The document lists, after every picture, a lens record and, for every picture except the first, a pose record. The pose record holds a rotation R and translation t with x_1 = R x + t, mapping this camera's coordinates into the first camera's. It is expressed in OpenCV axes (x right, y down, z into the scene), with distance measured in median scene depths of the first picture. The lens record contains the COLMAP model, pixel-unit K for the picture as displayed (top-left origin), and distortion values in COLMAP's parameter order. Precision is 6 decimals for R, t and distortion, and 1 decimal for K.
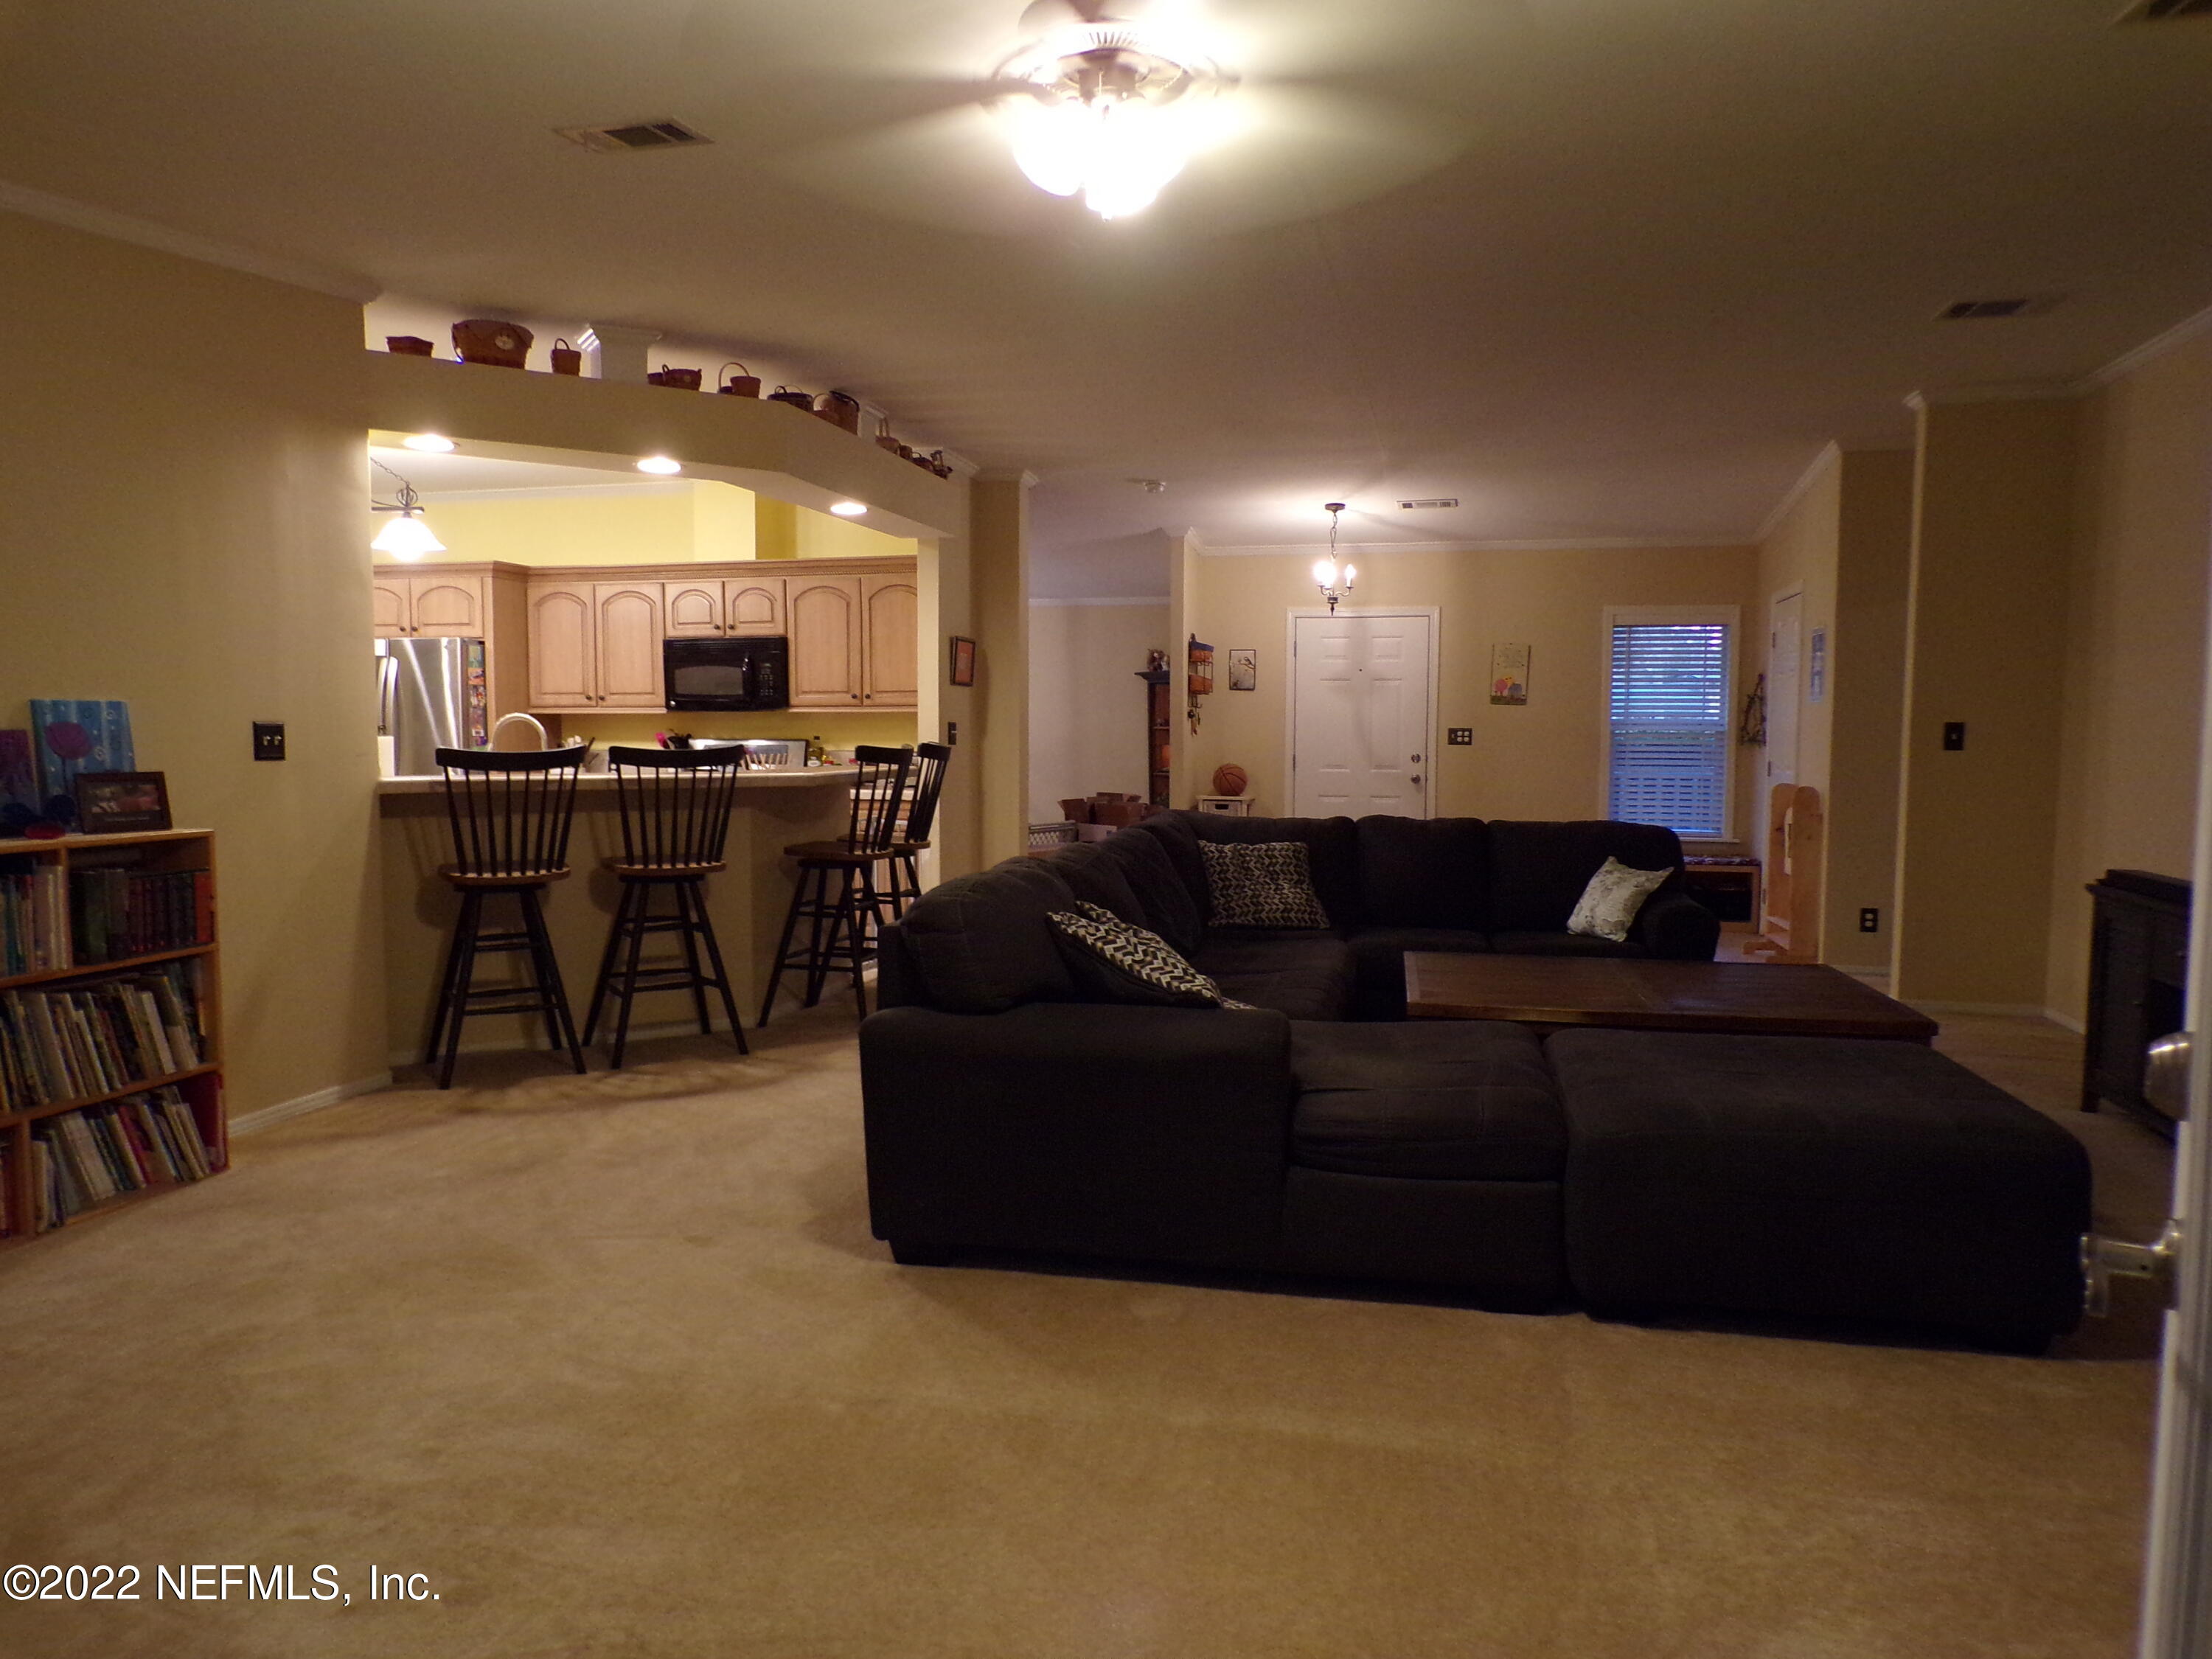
lens RADIAL K [[1519.4, 0, 1106.0], [0, 1519.4, 829.5], [0, 0, 1]] dist [-0.001481, 0.006916]
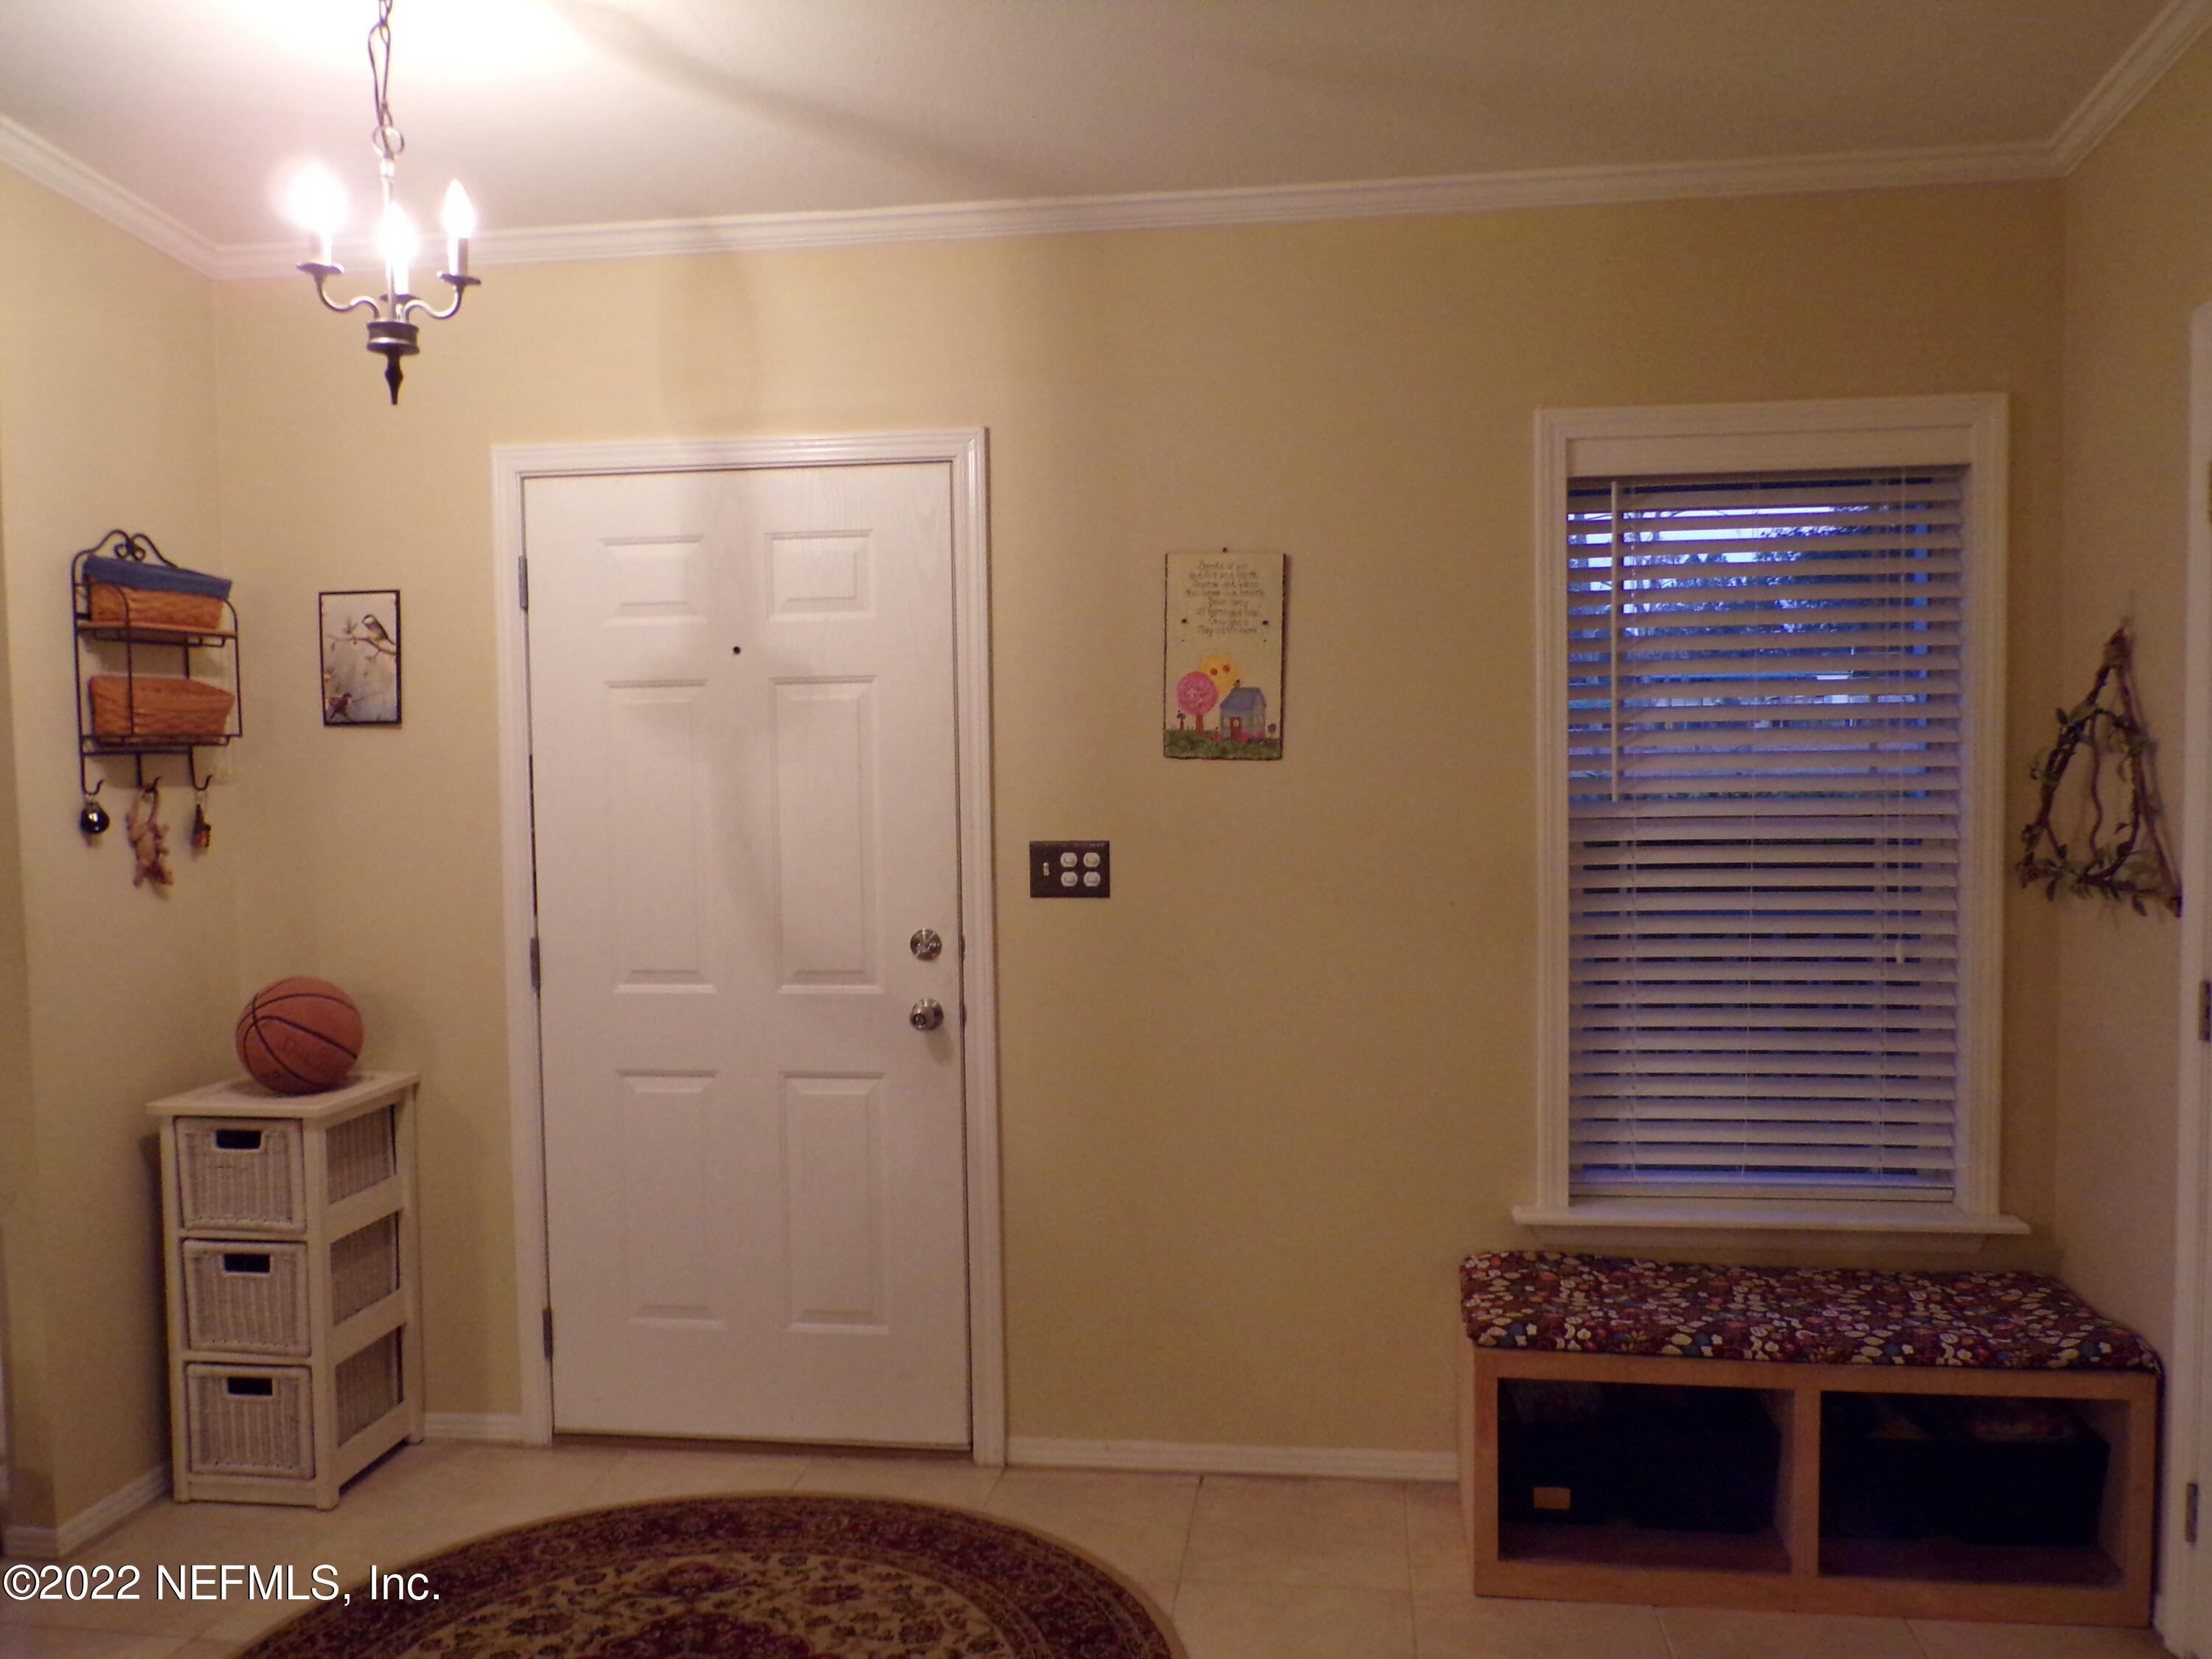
lens RADIAL K [[1811.6, 0, 1106.0], [0, 1811.6, 829.5], [0, 0, 1]] dist [-0.001817, -0.000211]
pose [[0.995074, -0.025736, 0.095735, 0.354376], [0.027802, 0.999407, -0.020304, -0.105675], [-0.095156, 0.022865, 0.995200, 1.113849]]
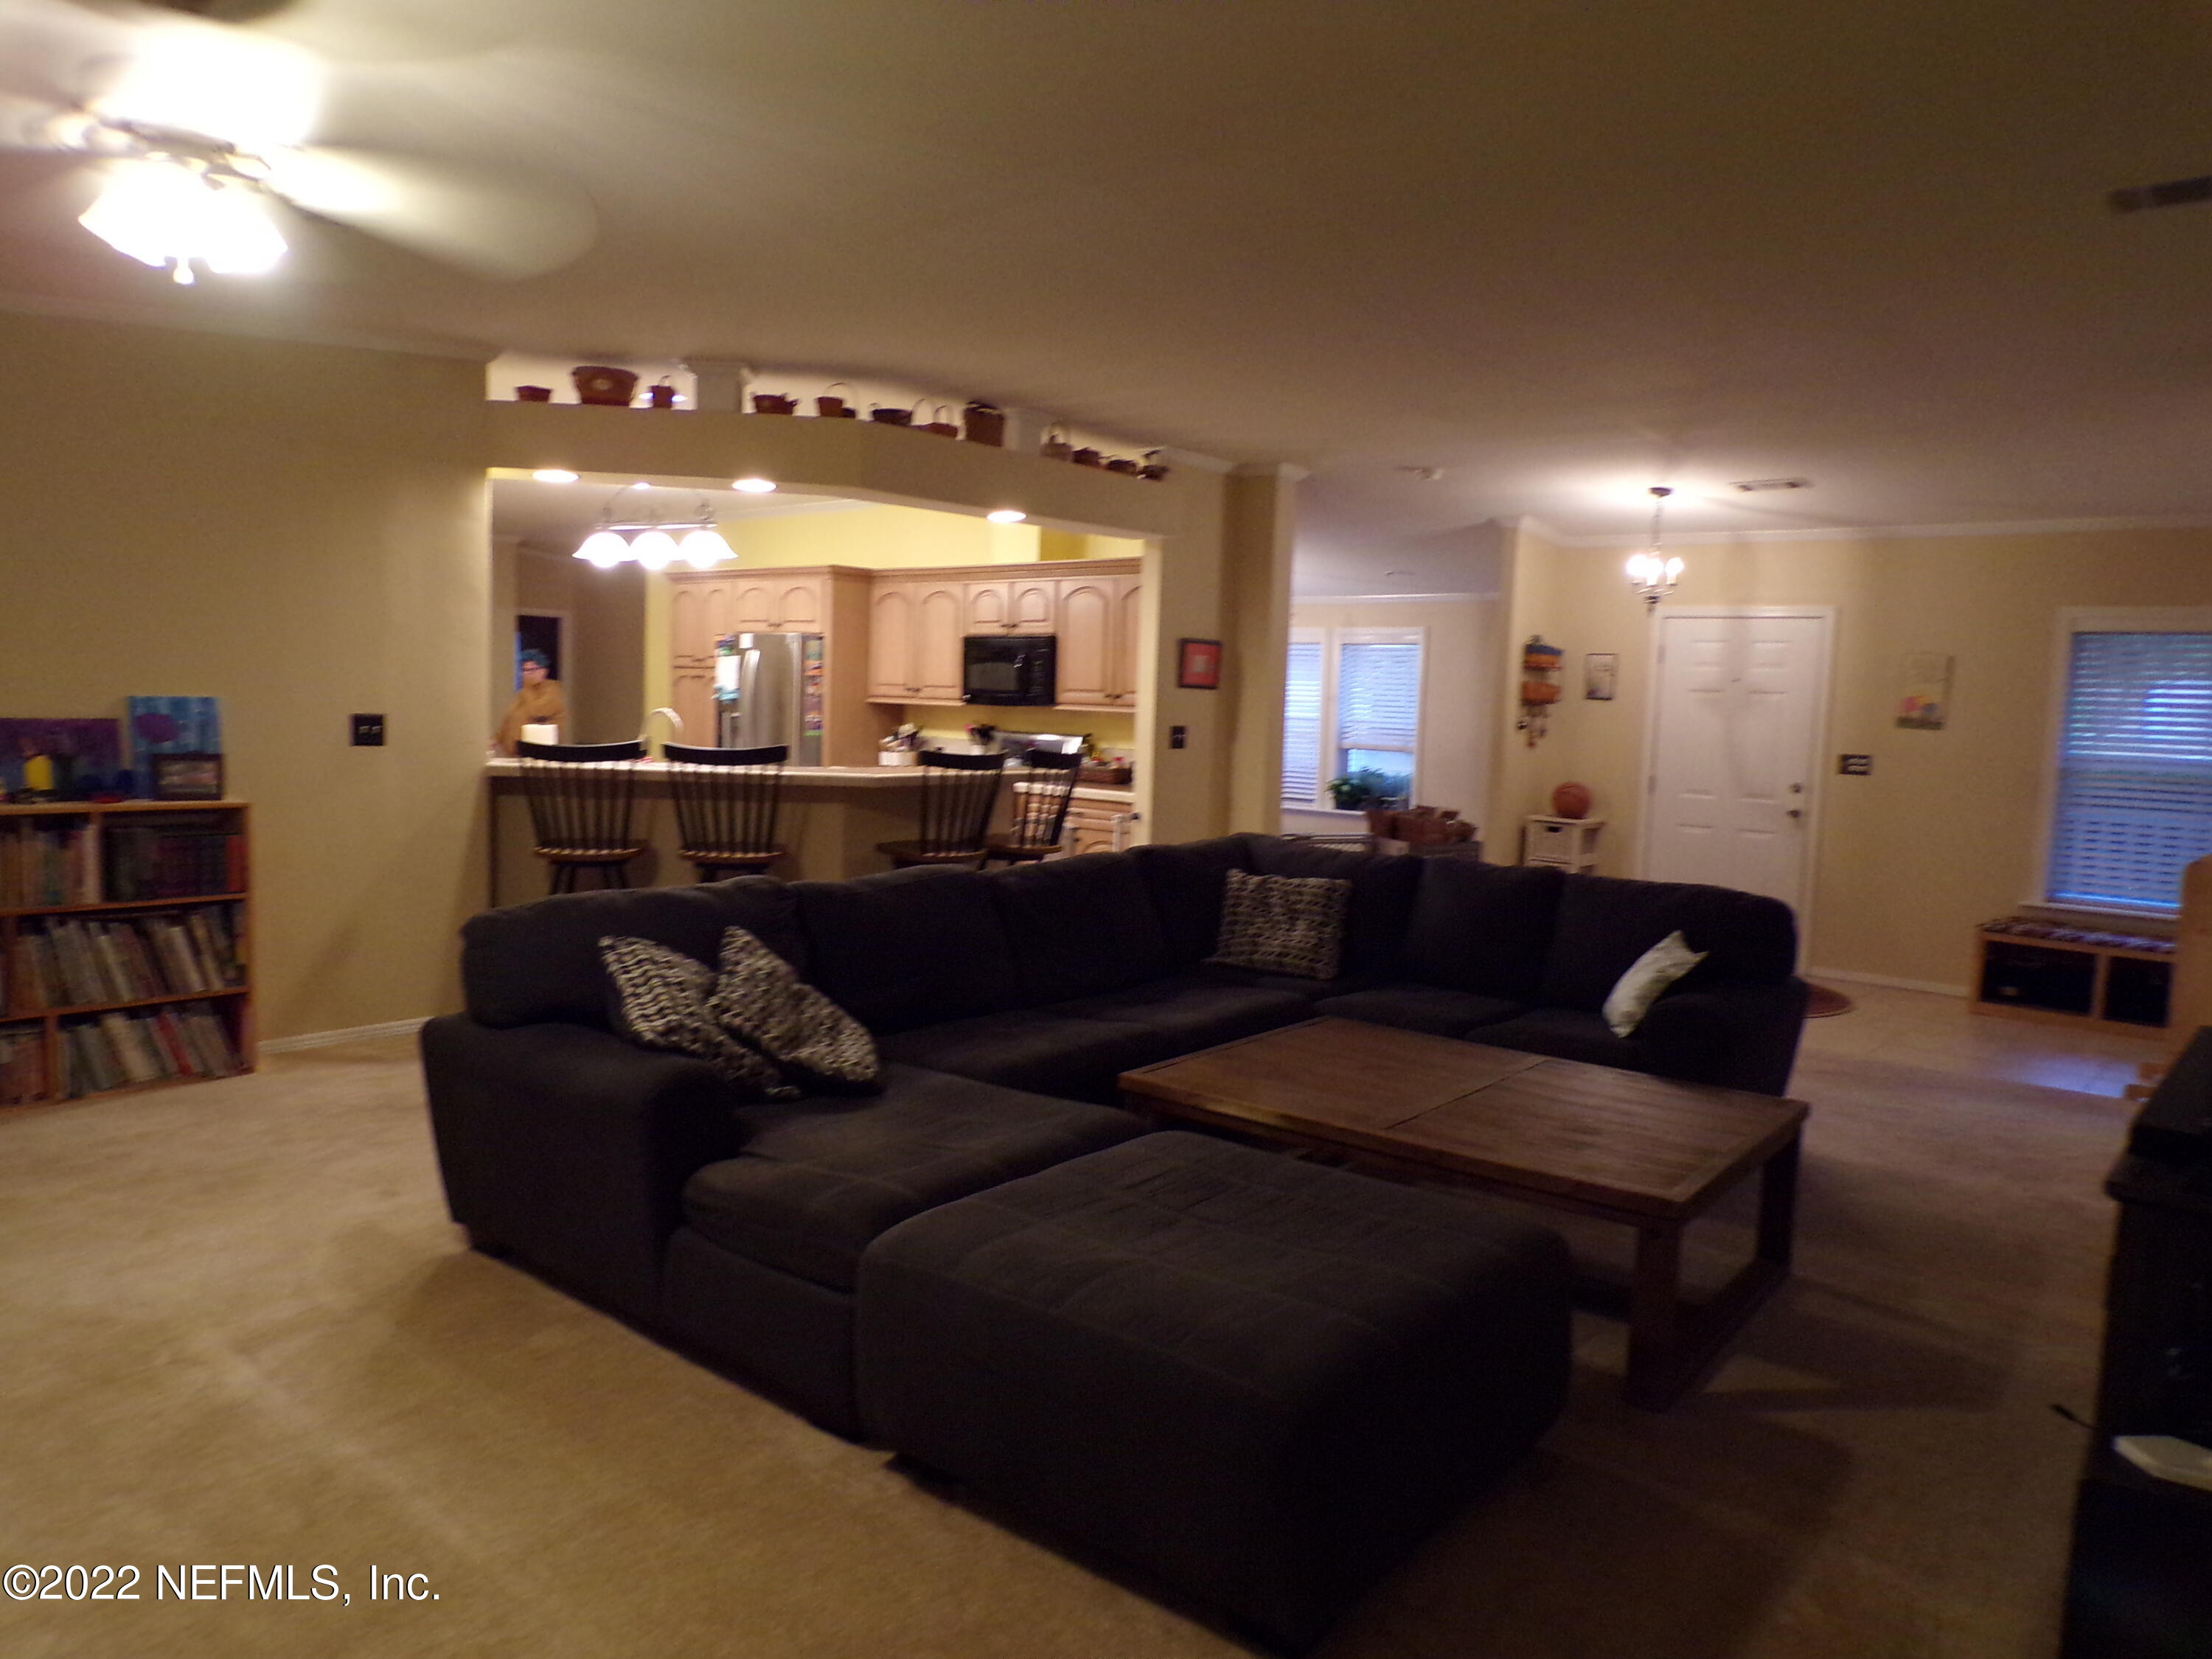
lens RADIAL K [[1519.4, 0, 1106.0], [0, 1519.4, 829.5], [0, 0, 1]] dist [-0.001481, 0.006916]
pose [[0.889008, 0.071208, -0.452322, 0.423916], [-0.064630, 0.997458, 0.030001, -0.042248], [0.453308, 0.002562, 0.891350, 0.141040]]
